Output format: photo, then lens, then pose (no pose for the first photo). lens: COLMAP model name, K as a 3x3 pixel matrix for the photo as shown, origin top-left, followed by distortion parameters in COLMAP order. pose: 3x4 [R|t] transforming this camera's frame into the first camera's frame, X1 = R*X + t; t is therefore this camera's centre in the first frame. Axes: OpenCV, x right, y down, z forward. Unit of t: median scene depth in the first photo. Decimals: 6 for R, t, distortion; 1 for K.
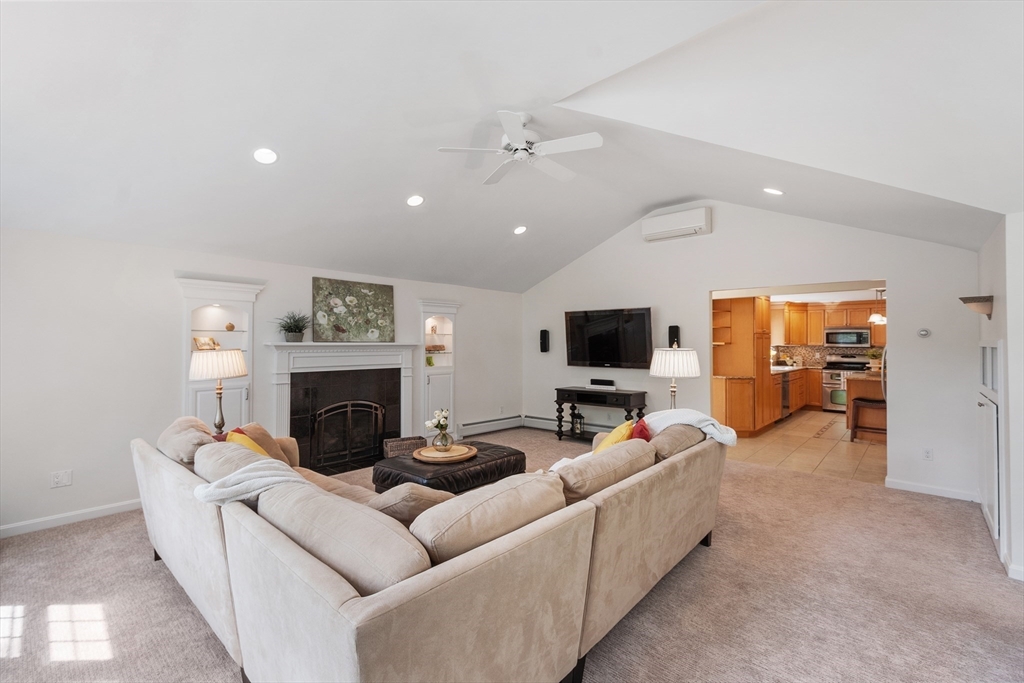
lens RADIAL K [[452.8, 0, 498.1], [0, 452.8, 336.5], [0, 0, 1]] dist [0.001635, 0.000106]
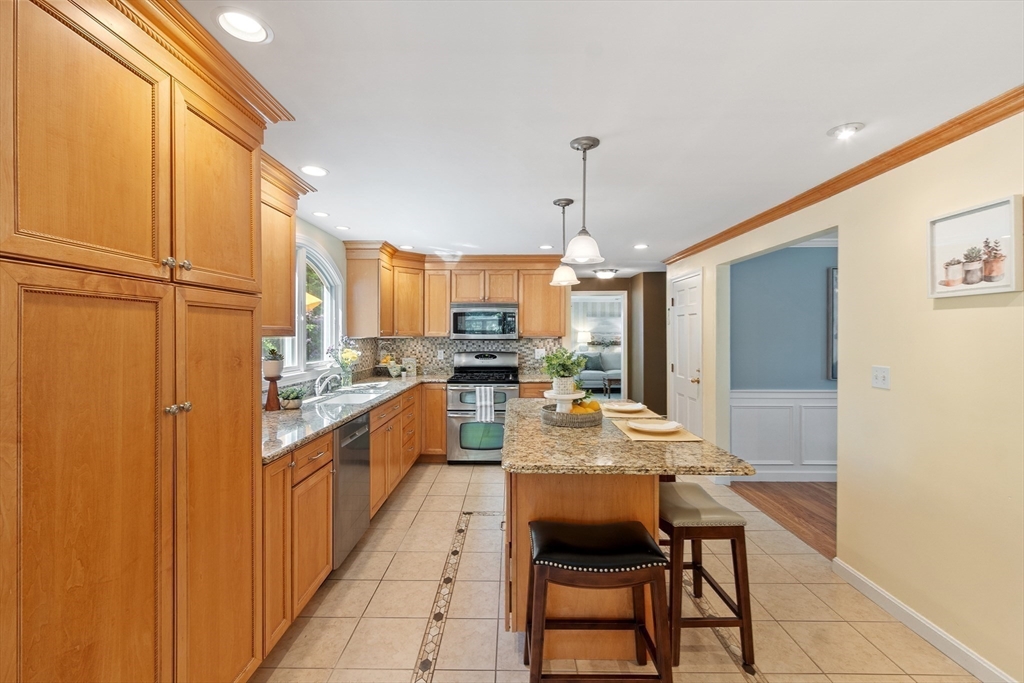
lens RADIAL K [[452.8, 0, 507.1], [0, 452.8, 336.5], [0, 0, 1]] dist [0.001635, 0.000106]
pose [[0.738124, -0.007865, 0.674619, 0.412545], [-0.005556, 0.999827, 0.017736, 0.009493], [-0.674642, -0.016840, 0.737953, 0.566203]]
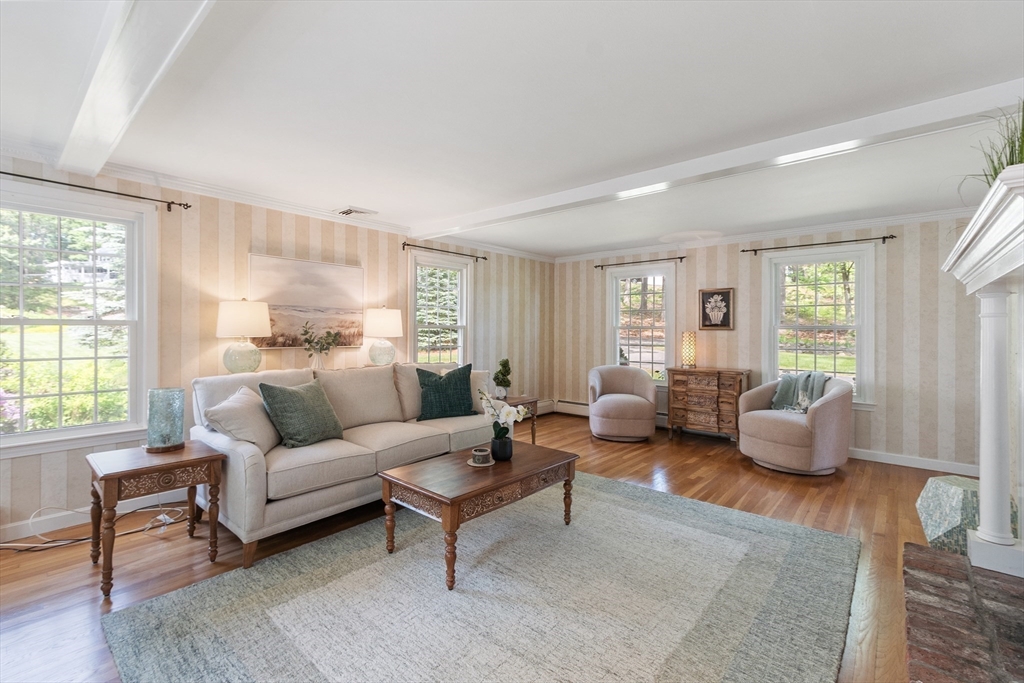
lens RADIAL K [[452.8, 0, 515.9], [0, 452.8, 331.1], [0, 0, 1]] dist [0.001635, 0.000106]
pose [[-0.050017, -0.006388, 0.998728, 1.036922], [-0.022031, 0.999743, 0.005291, 0.034401], [-0.998505, -0.021738, -0.050145, 1.143173]]
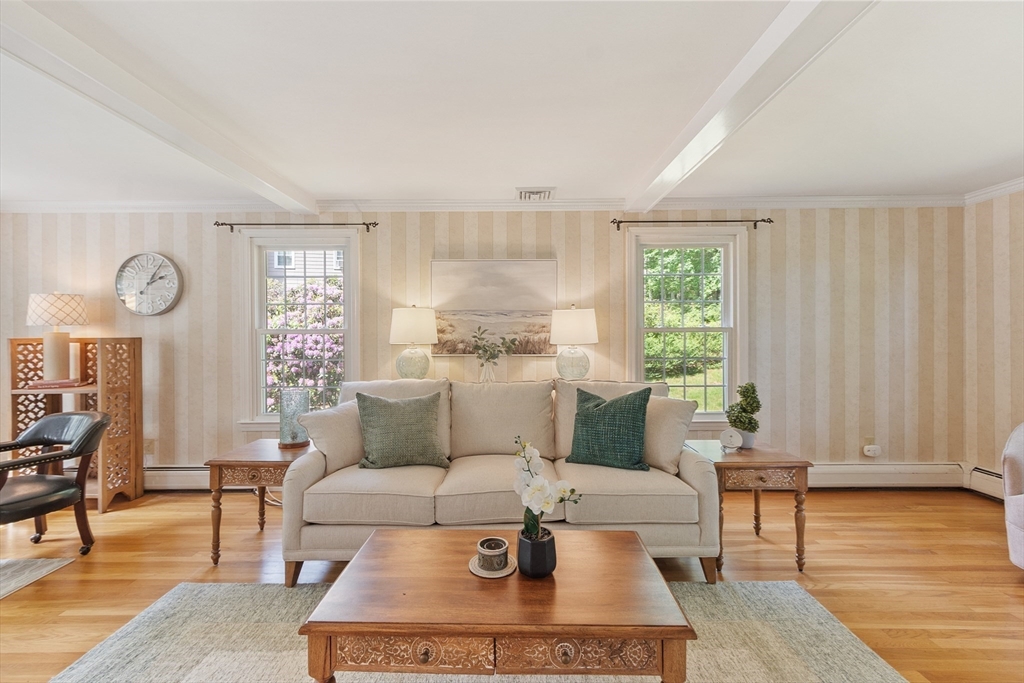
lens RADIAL K [[452.8, 0, 510.0], [0, 452.8, 332.9], [0, 0, 1]] dist [0.001635, 0.000106]
pose [[0.735048, -0.005642, 0.677992, 1.219576], [-0.003840, 0.999915, 0.012484, 0.032514], [-0.678004, -0.011779, 0.734963, 1.022086]]
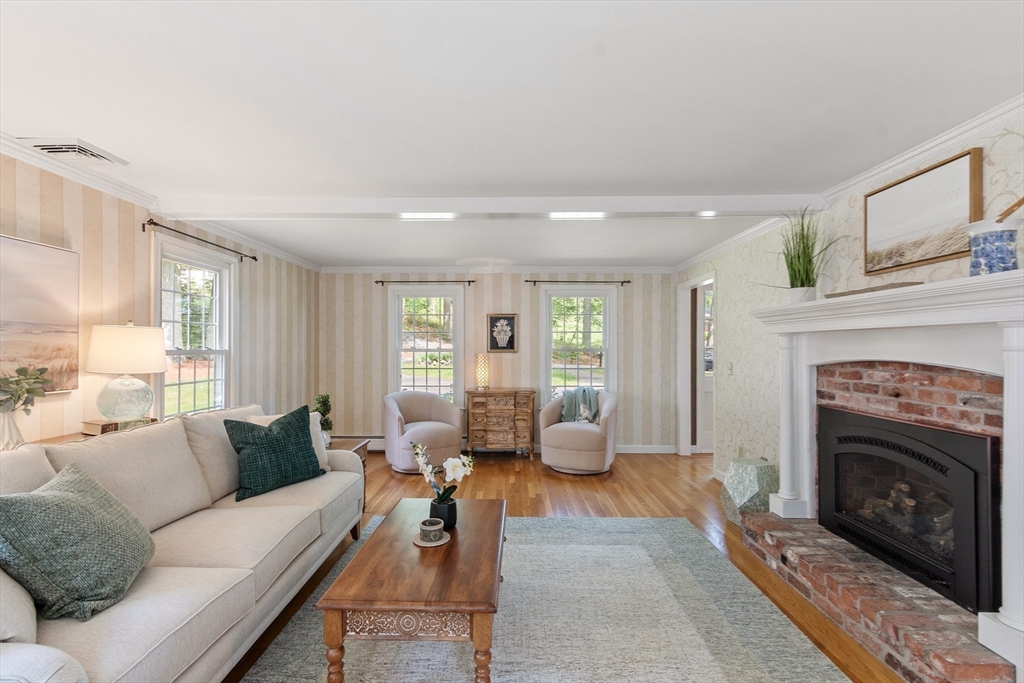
lens RADIAL K [[452.8, 0, 513.7], [0, 452.8, 350.3], [0, 0, 1]] dist [0.001635, 0.000106]
pose [[-0.682609, -0.009664, 0.730720, 1.141106], [-0.017146, 0.999849, -0.002794, 0.028912], [-0.730583, -0.014436, -0.682671, 1.271903]]
